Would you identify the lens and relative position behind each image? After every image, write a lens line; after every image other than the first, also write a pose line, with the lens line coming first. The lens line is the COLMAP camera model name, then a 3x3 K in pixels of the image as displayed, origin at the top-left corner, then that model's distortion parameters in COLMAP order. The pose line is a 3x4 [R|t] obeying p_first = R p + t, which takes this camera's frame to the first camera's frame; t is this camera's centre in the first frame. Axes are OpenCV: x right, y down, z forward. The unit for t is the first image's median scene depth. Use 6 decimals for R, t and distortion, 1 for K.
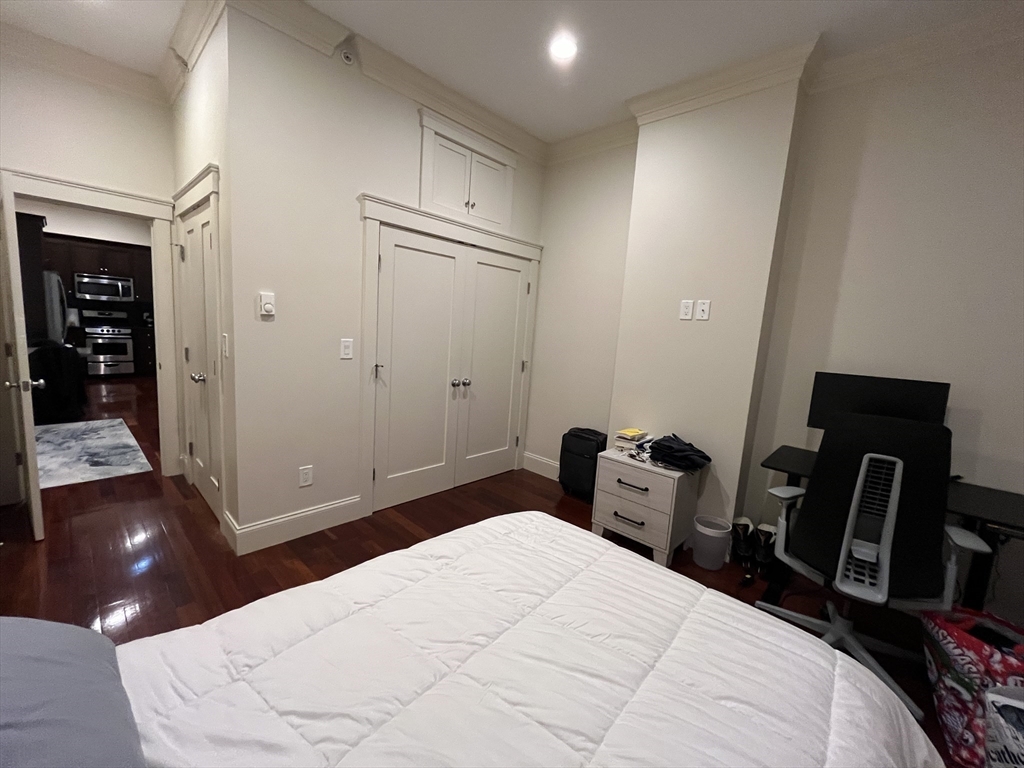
lens RADIAL K [[412.1, 0, 510.6], [0, 412.1, 379.5], [0, 0, 1]] dist [-0.000551, -0.000114]
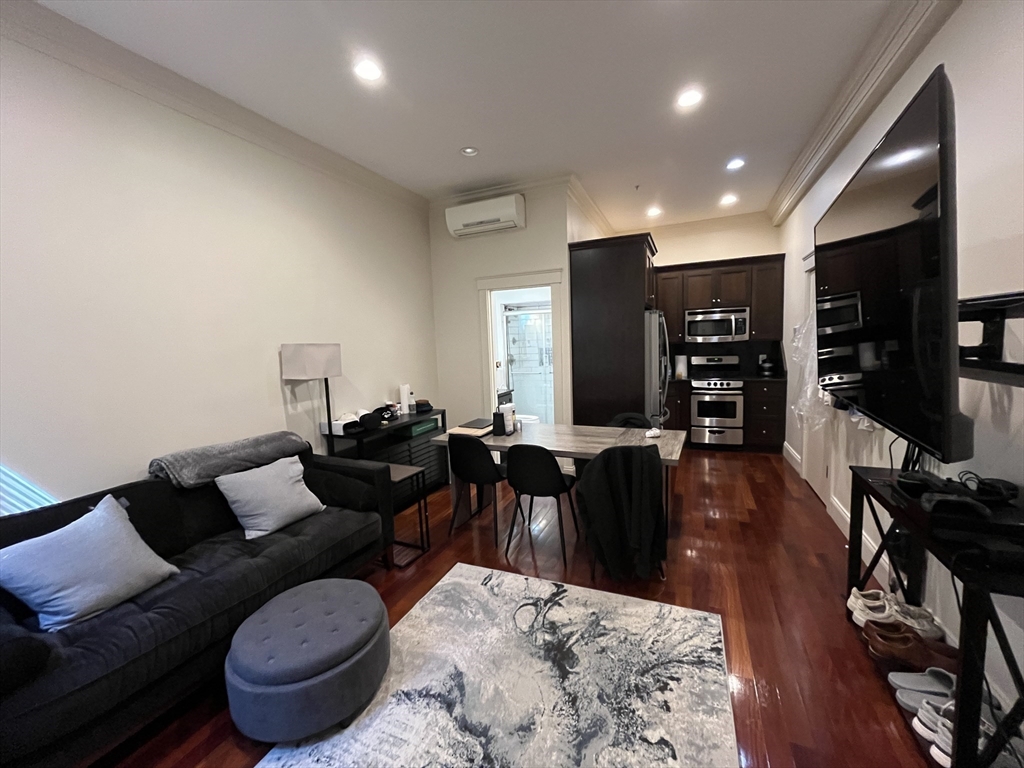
lens RADIAL K [[412.1, 0, 511.0], [0, 412.1, 380.2], [0, 0, 1]] dist [-0.000551, -0.000114]
pose [[0.320484, 0.010998, -0.947190, -0.410644], [-0.064028, 0.997897, -0.010077, -0.095123], [0.945088, 0.063876, 0.320514, 0.430946]]
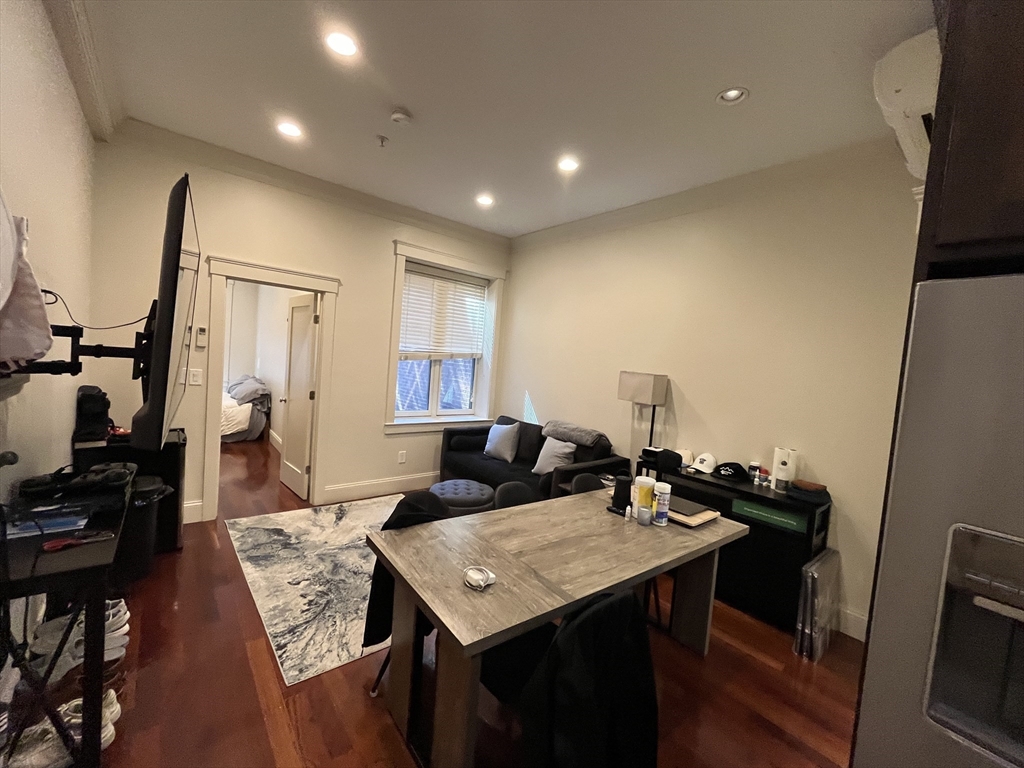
lens RADIAL K [[412.1, 0, 511.5], [0, 412.1, 380.4], [0, 0, 1]] dist [-0.000551, -0.000114]
pose [[-0.981044, -0.155431, 0.115736, -0.784235], [-0.131957, 0.973183, 0.188419, -0.188222], [-0.141918, 0.169575, -0.975245, 0.883395]]
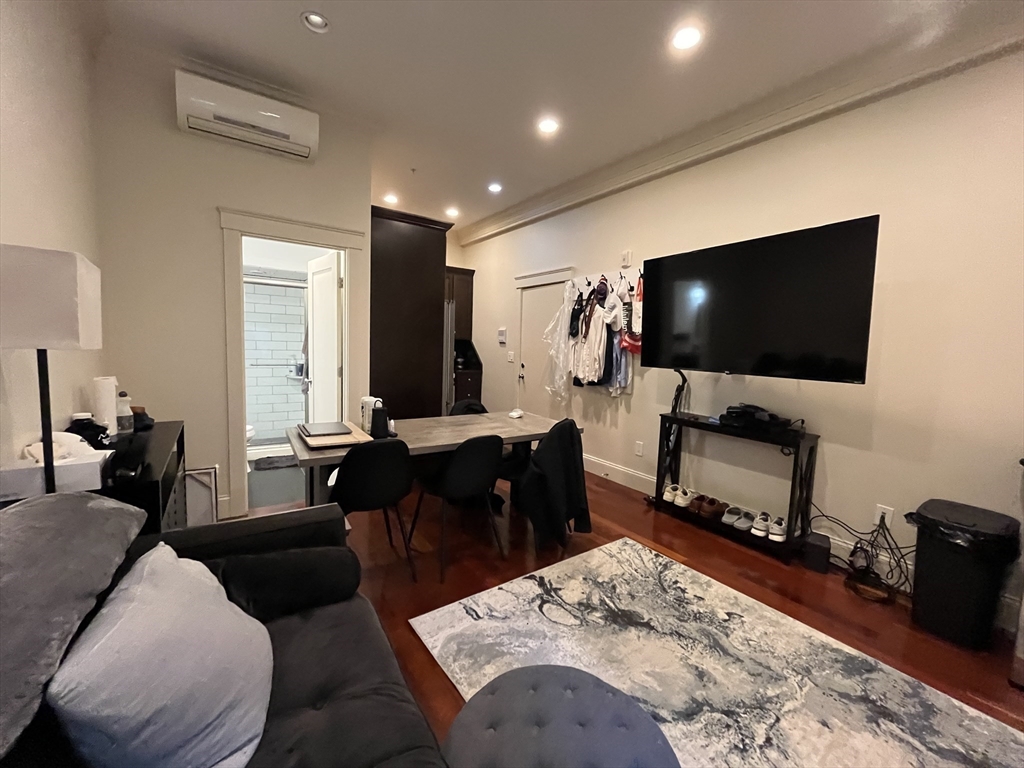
lens RADIAL K [[412.1, 0, 509.3], [0, 412.1, 380.7], [0, 0, 1]] dist [-0.000551, -0.000114]
pose [[0.976716, -0.013947, -0.214081, -0.669731], [0.002574, 0.998575, -0.053312, -0.067312], [0.214520, 0.051520, 0.975360, 0.258347]]
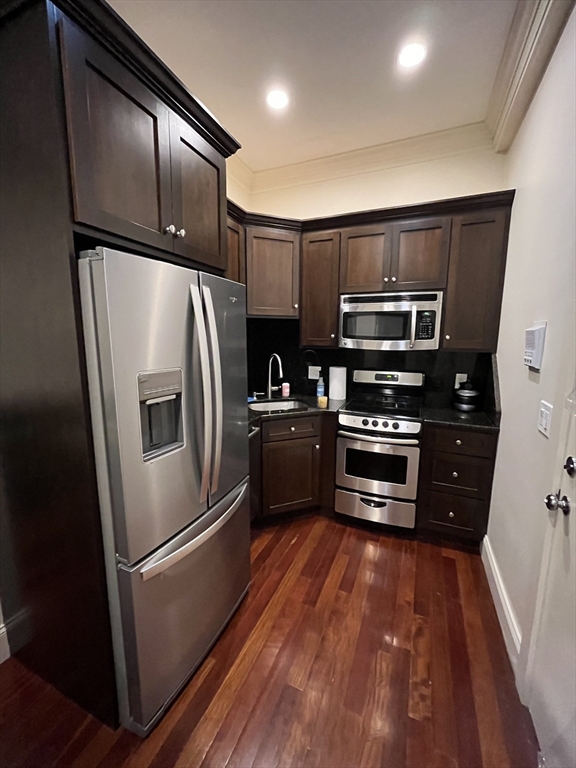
lens RADIAL K [[309.1, 0, 291.5], [0, 309.1, 380.9], [0, 0, 1]] dist [-0.000551, -0.000114]
pose [[0.333284, 0.077025, -0.939675, -0.715177], [-0.107824, 0.993232, 0.043172, -0.165196], [0.936641, 0.086931, 0.339333, 0.809551]]
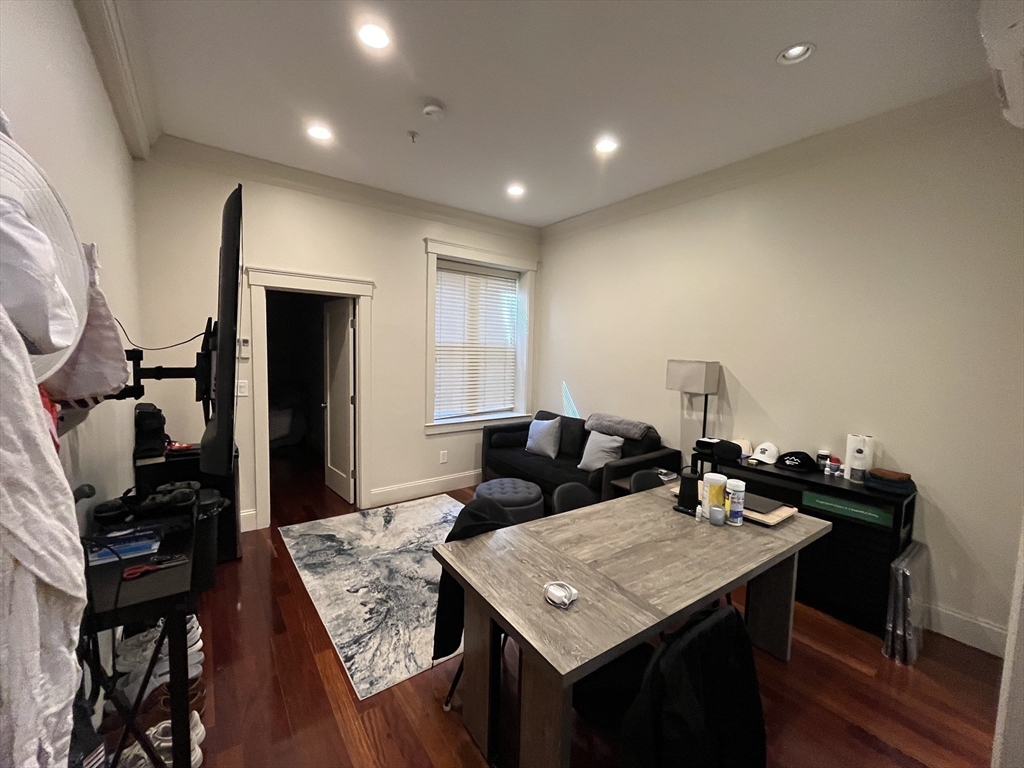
lens RADIAL K [[412.1, 0, 511.7], [0, 412.1, 380.5], [0, 0, 1]] dist [-0.000551, -0.000114]
pose [[-0.979691, -0.108801, 0.168429, -0.759677], [-0.071184, 0.973989, 0.215122, -0.189044], [-0.187453, 0.198764, -0.961953, 0.872629]]
